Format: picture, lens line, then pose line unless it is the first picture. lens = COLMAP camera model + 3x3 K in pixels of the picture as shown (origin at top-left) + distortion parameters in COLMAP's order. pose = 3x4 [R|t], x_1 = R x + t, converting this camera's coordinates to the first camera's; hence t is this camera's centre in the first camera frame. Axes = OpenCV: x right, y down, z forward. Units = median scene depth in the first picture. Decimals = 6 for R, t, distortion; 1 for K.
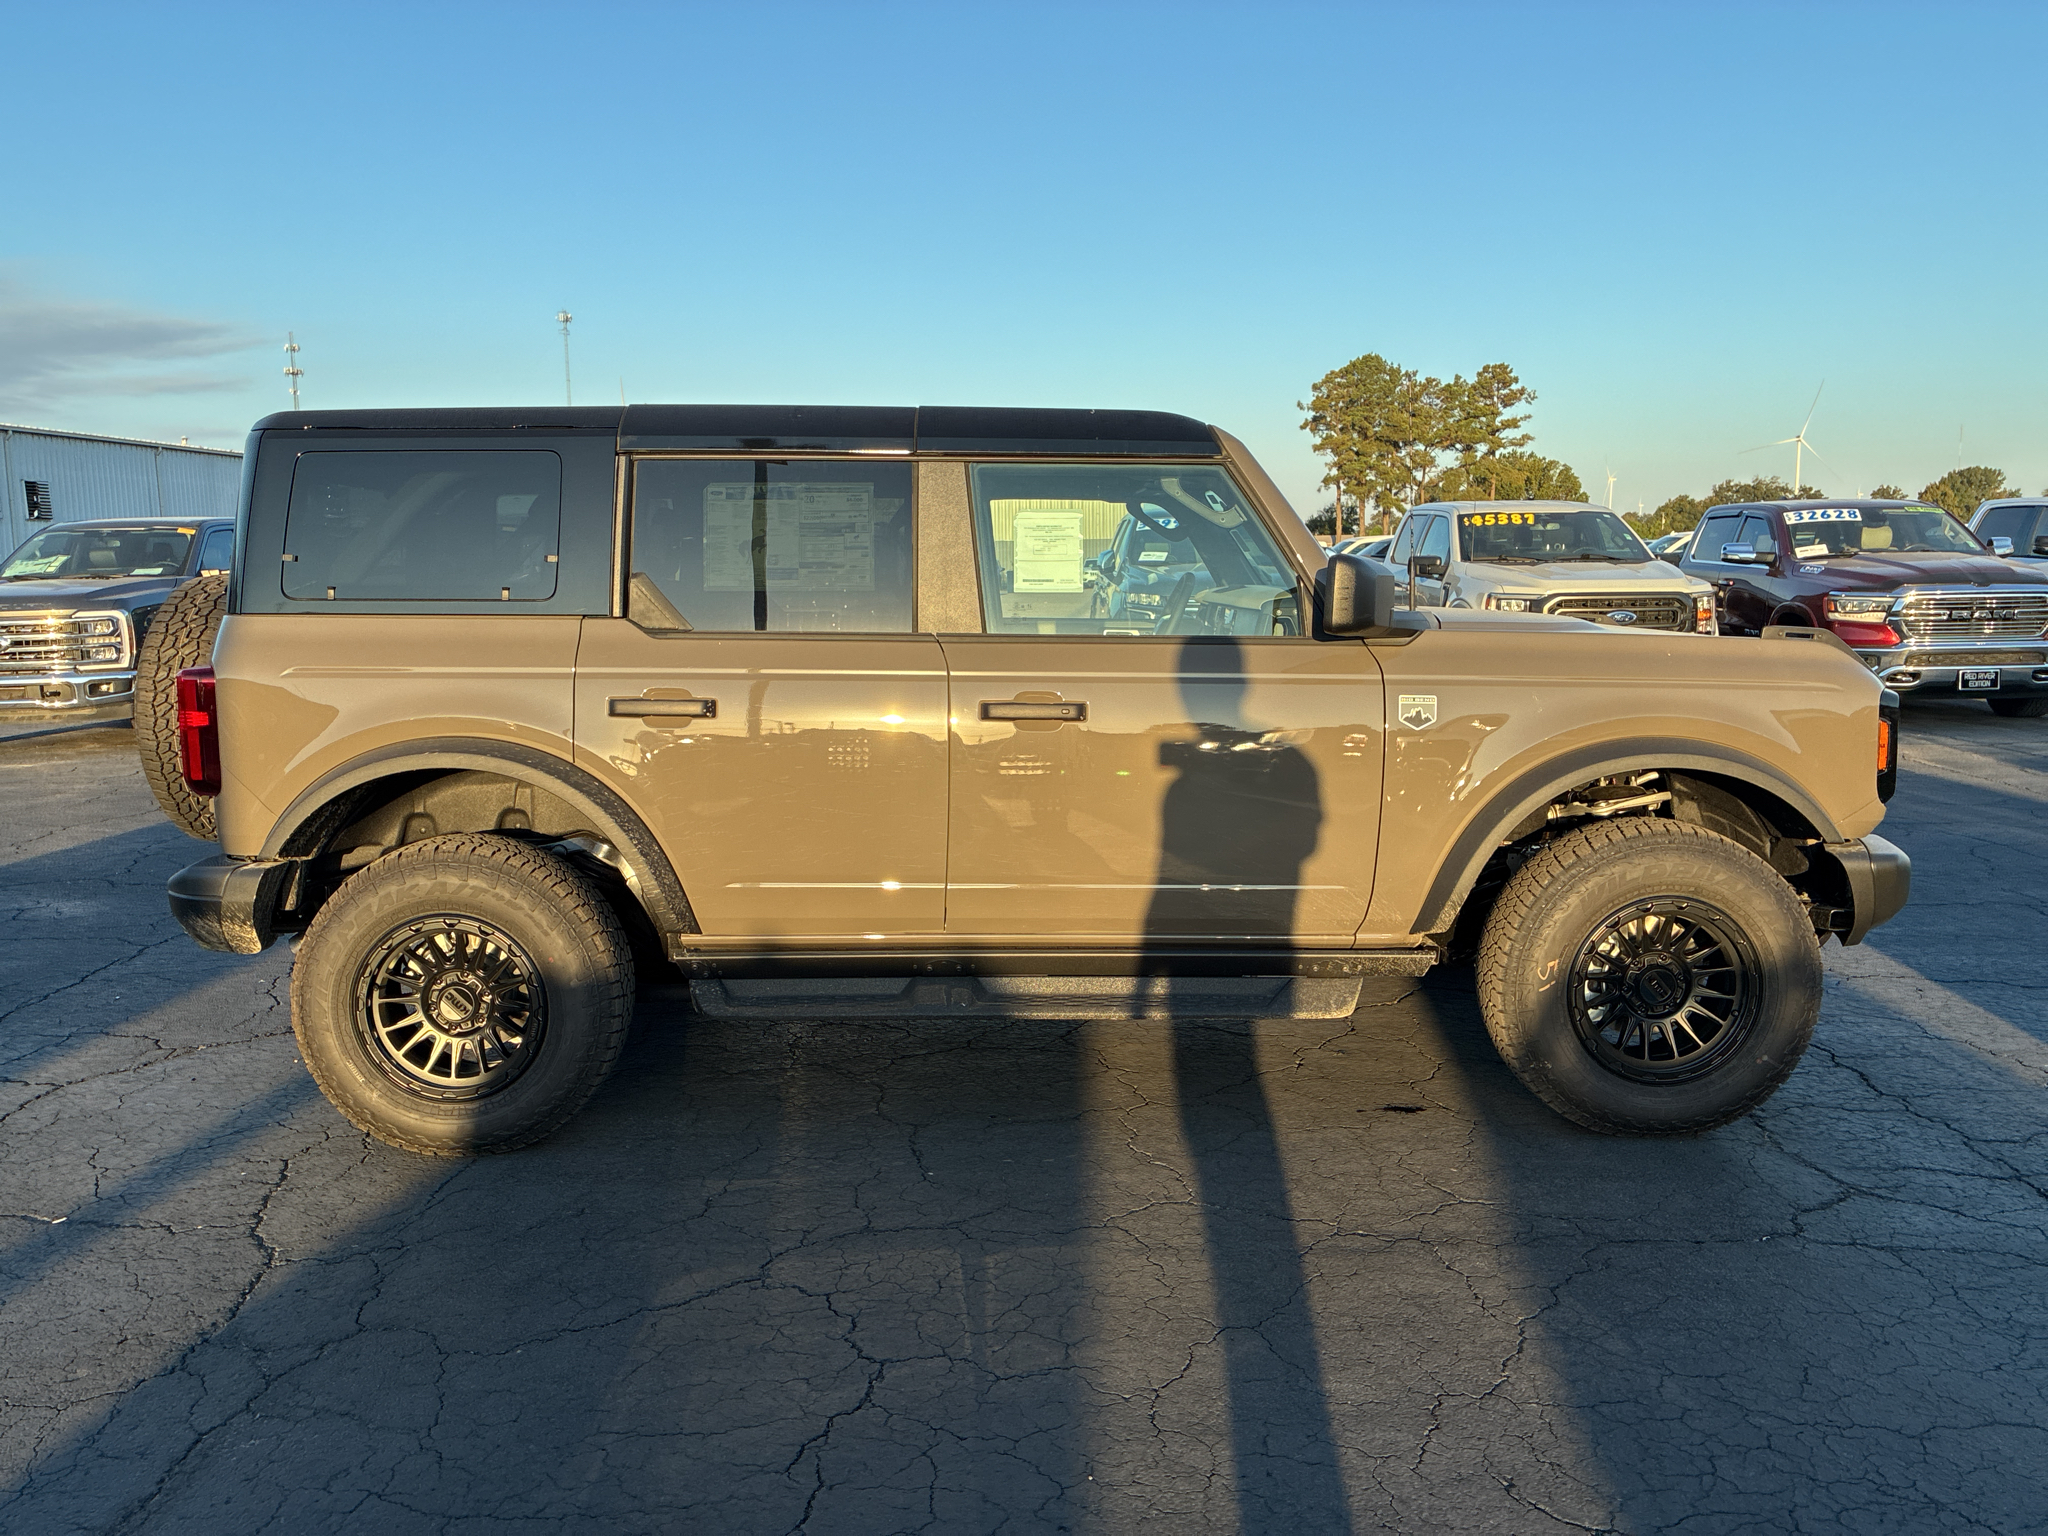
lens RADIAL K [[1539.0, 0, 1024.0], [0, 1539.0, 768.0], [0, 0, 1]] dist [0.015248, -0.024107]
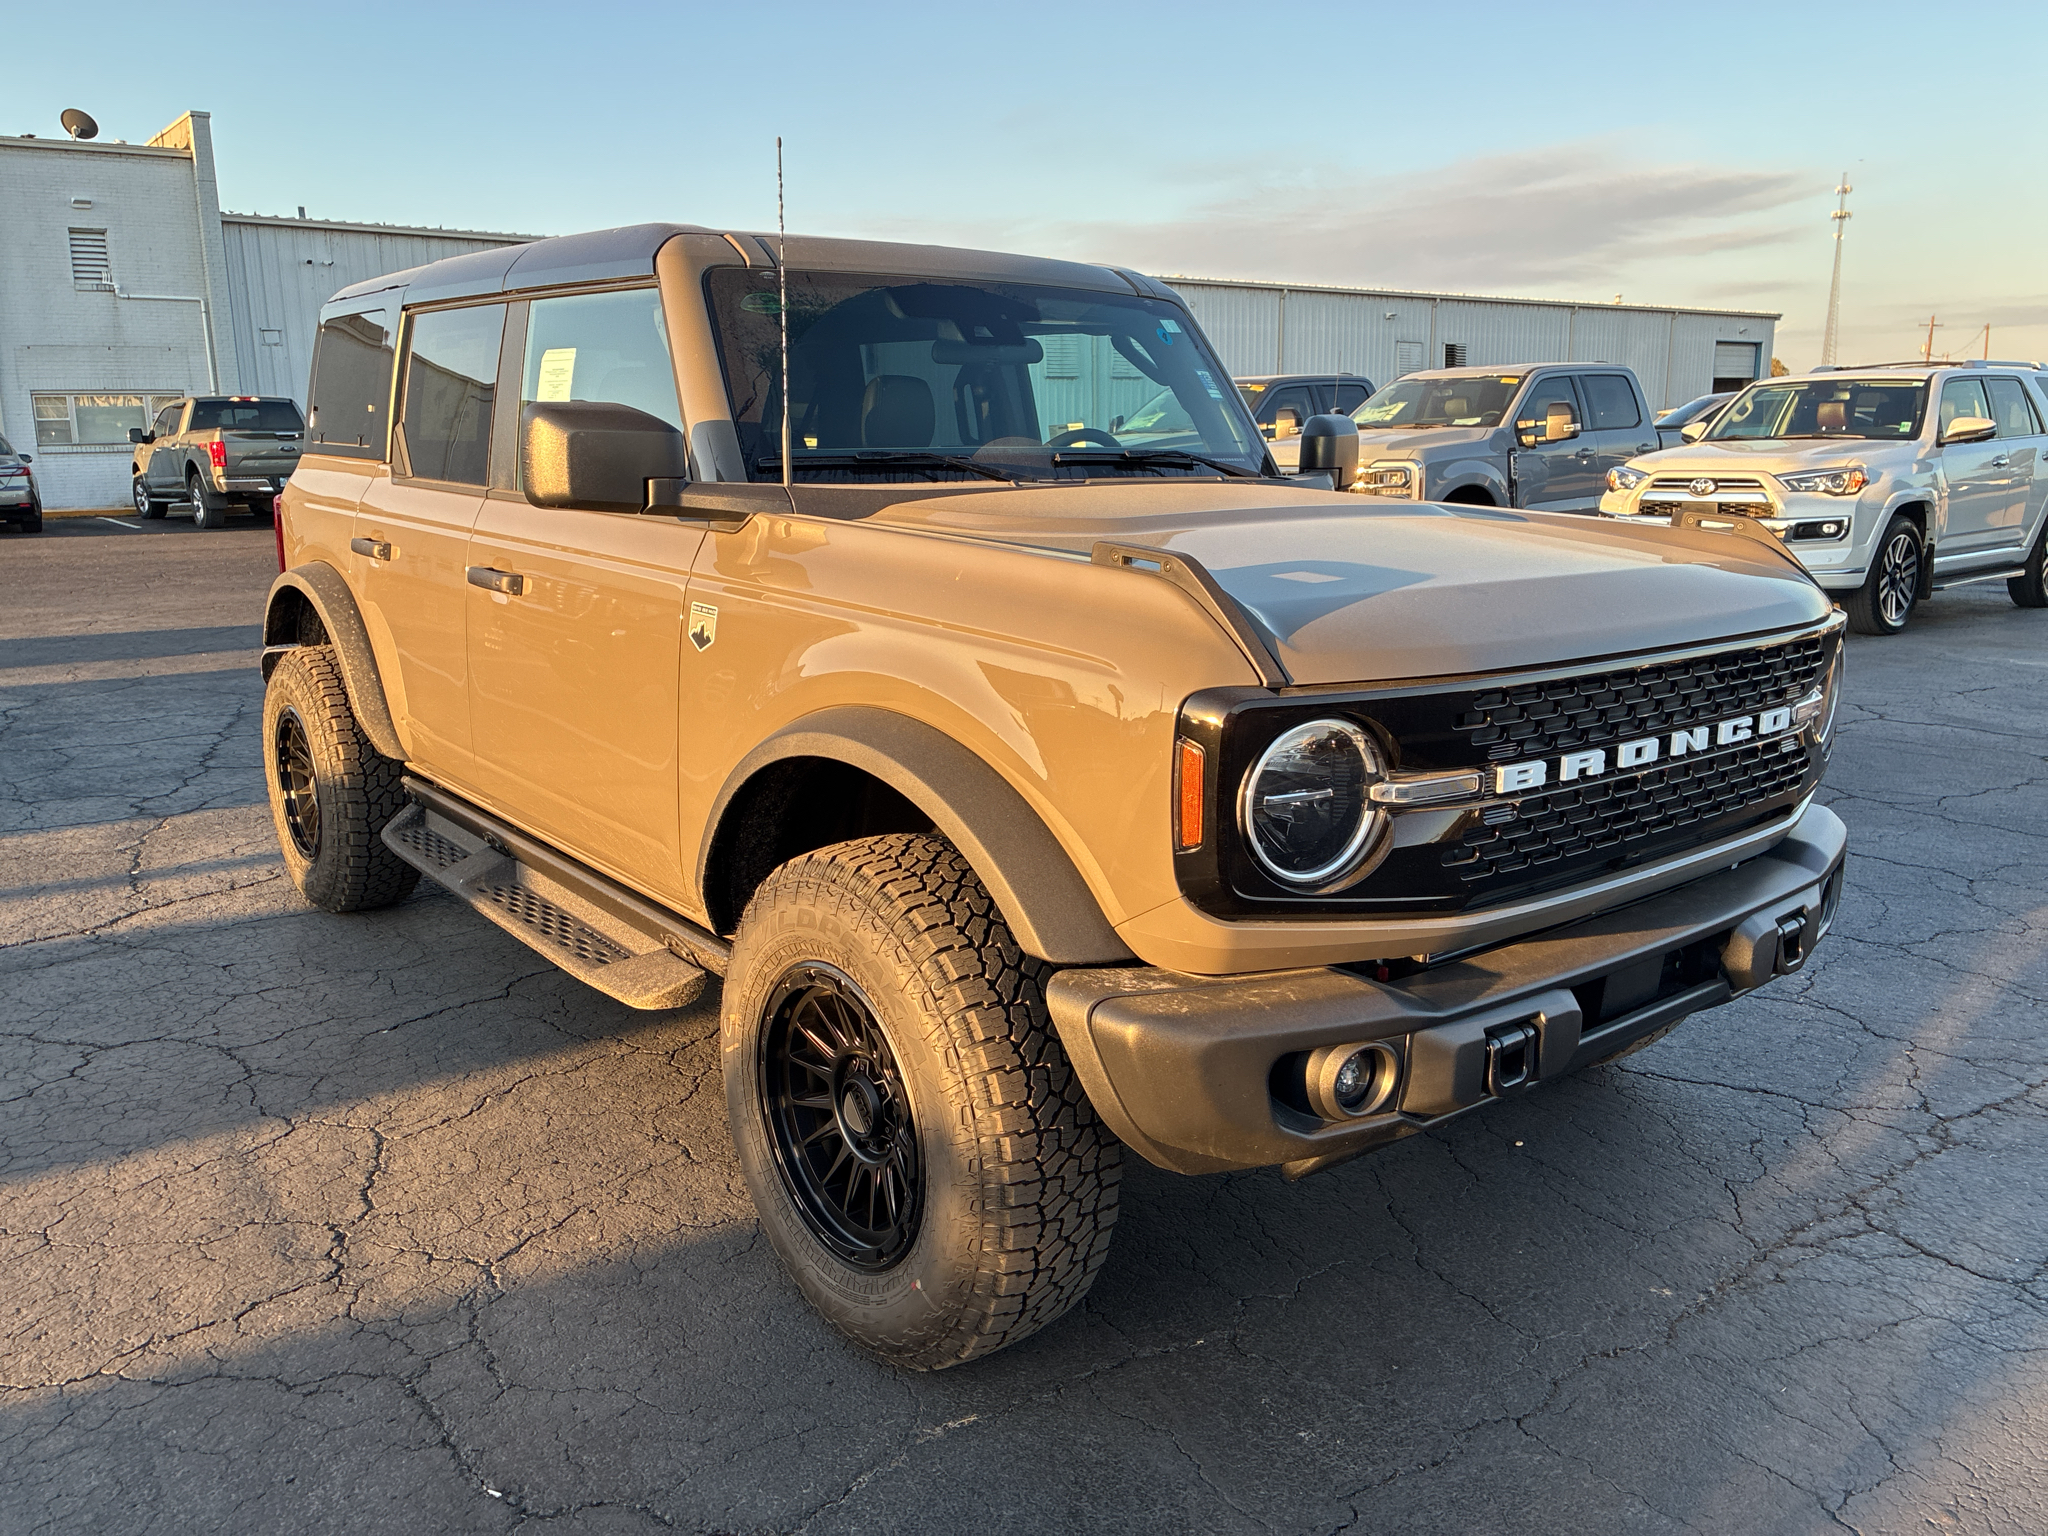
lens RADIAL K [[1539.0, 0, 1024.0], [0, 1539.0, 768.0], [0, 0, 1]] dist [0.015248, -0.024107]
pose [[0.615393, 0.172423, -0.769130, 0.940394], [-0.102143, 0.984998, 0.139090, -0.089495], [0.781574, -0.007034, 0.623773, 0.695513]]
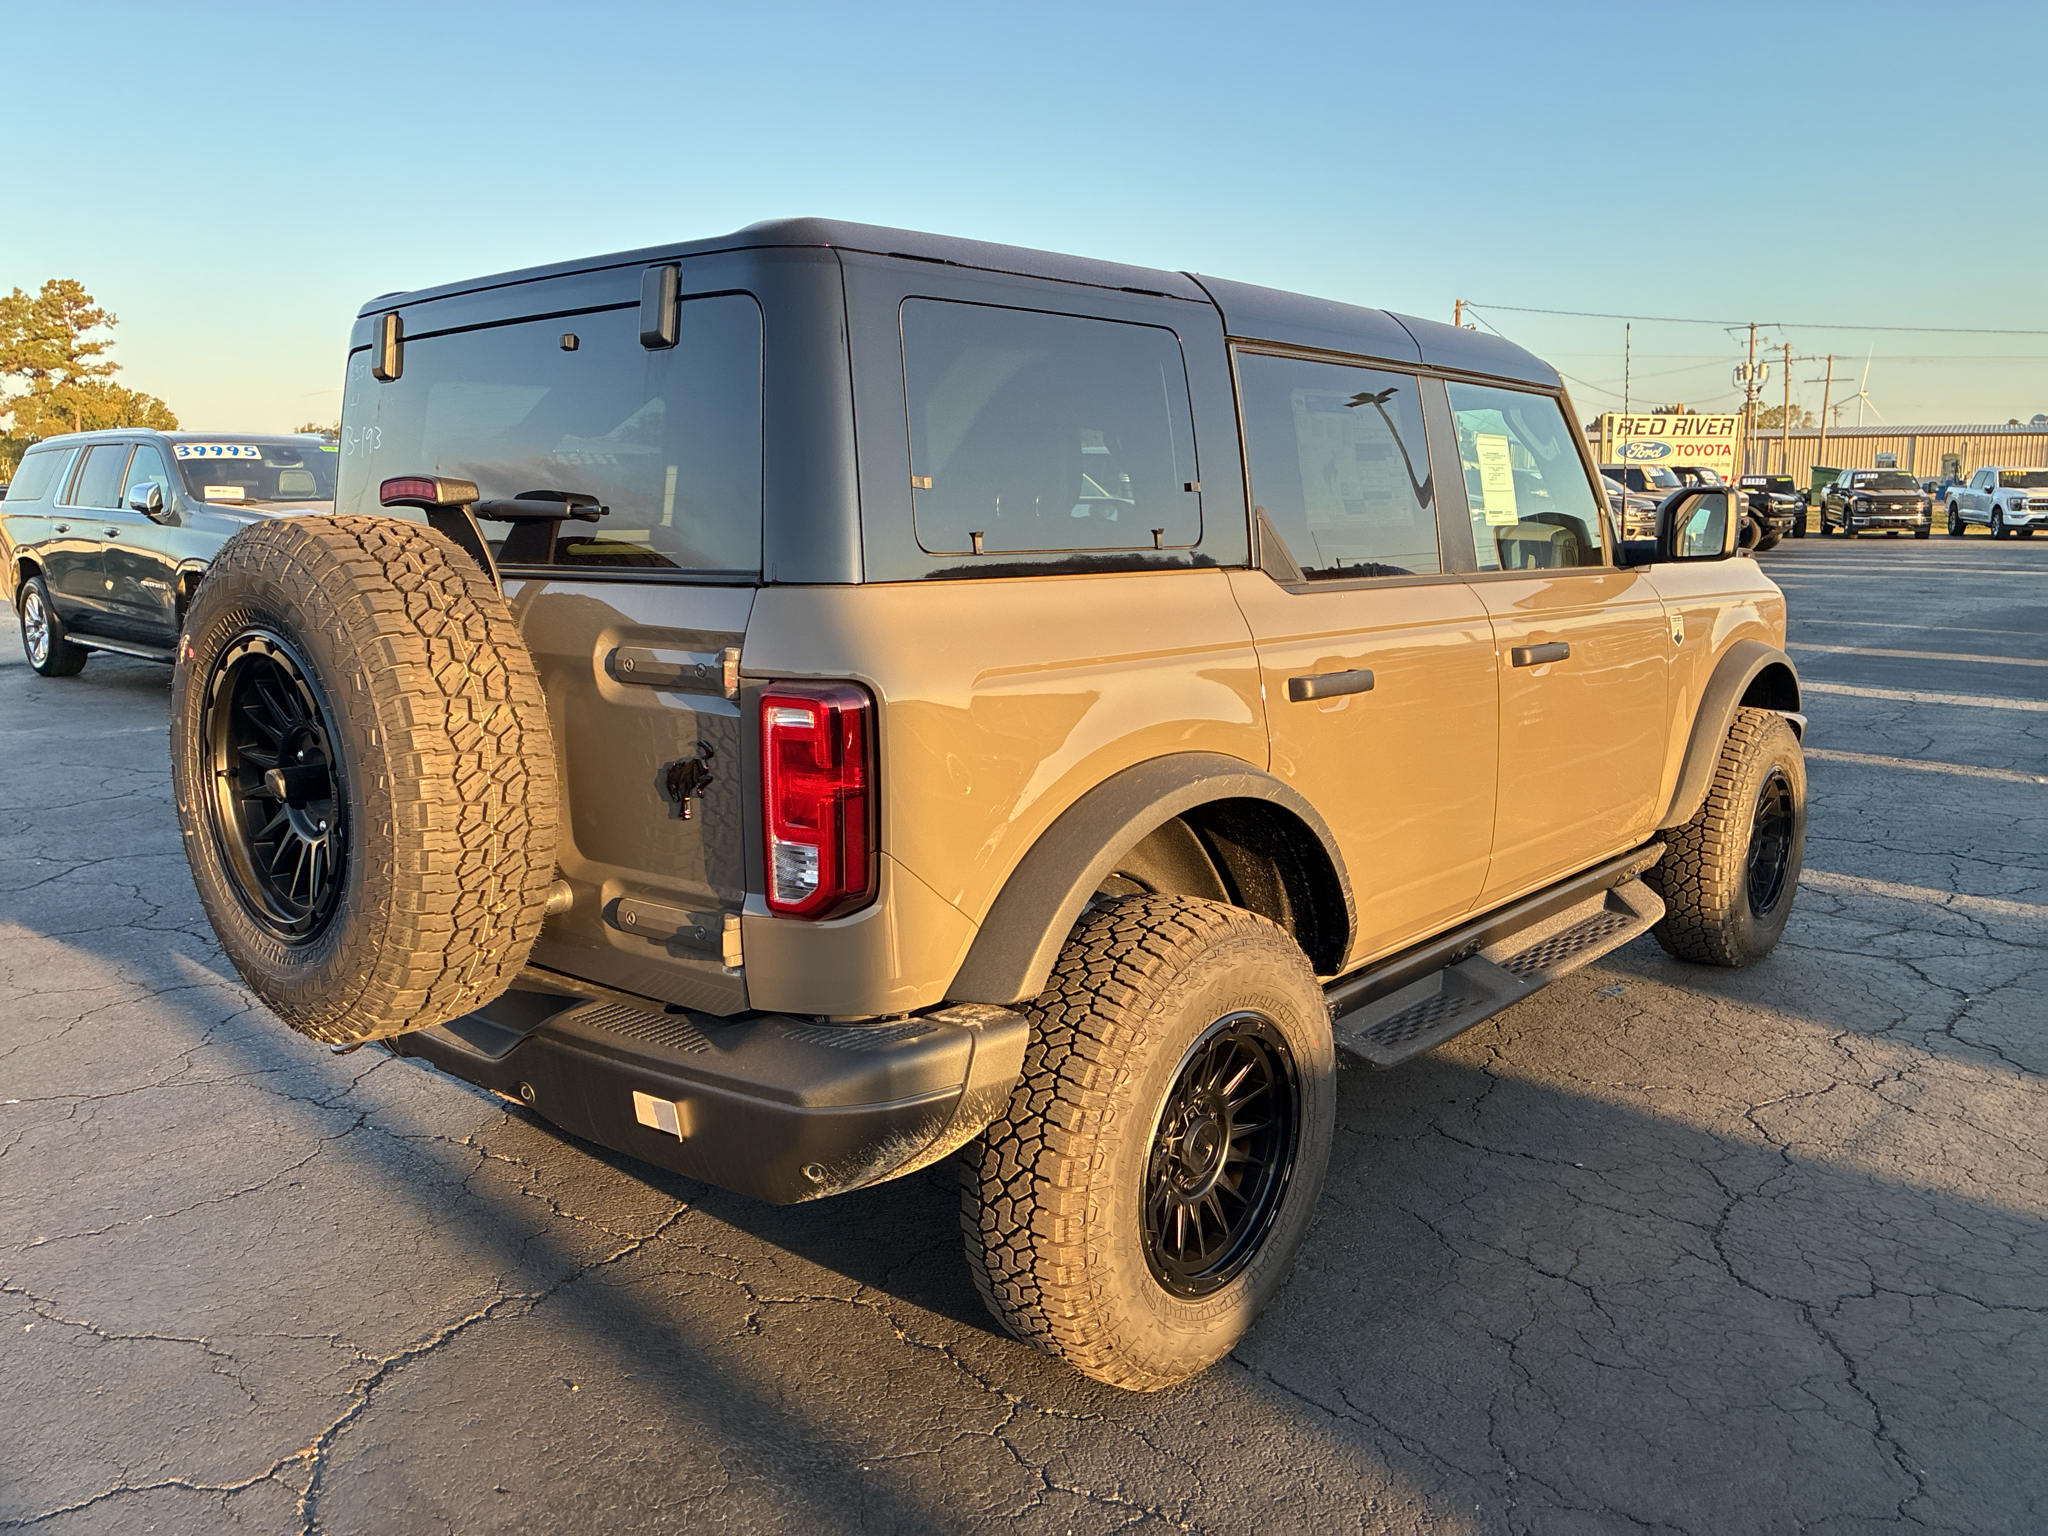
lens RADIAL K [[1539.0, 0, 1024.0], [0, 1539.0, 768.0], [0, 0, 1]] dist [0.015248, -0.024107]
pose [[0.672233, -0.125272, 0.729664, -0.917561], [0.098742, 0.991946, 0.079332, -0.075218], [-0.733725, 0.018719, 0.679188, 0.613848]]
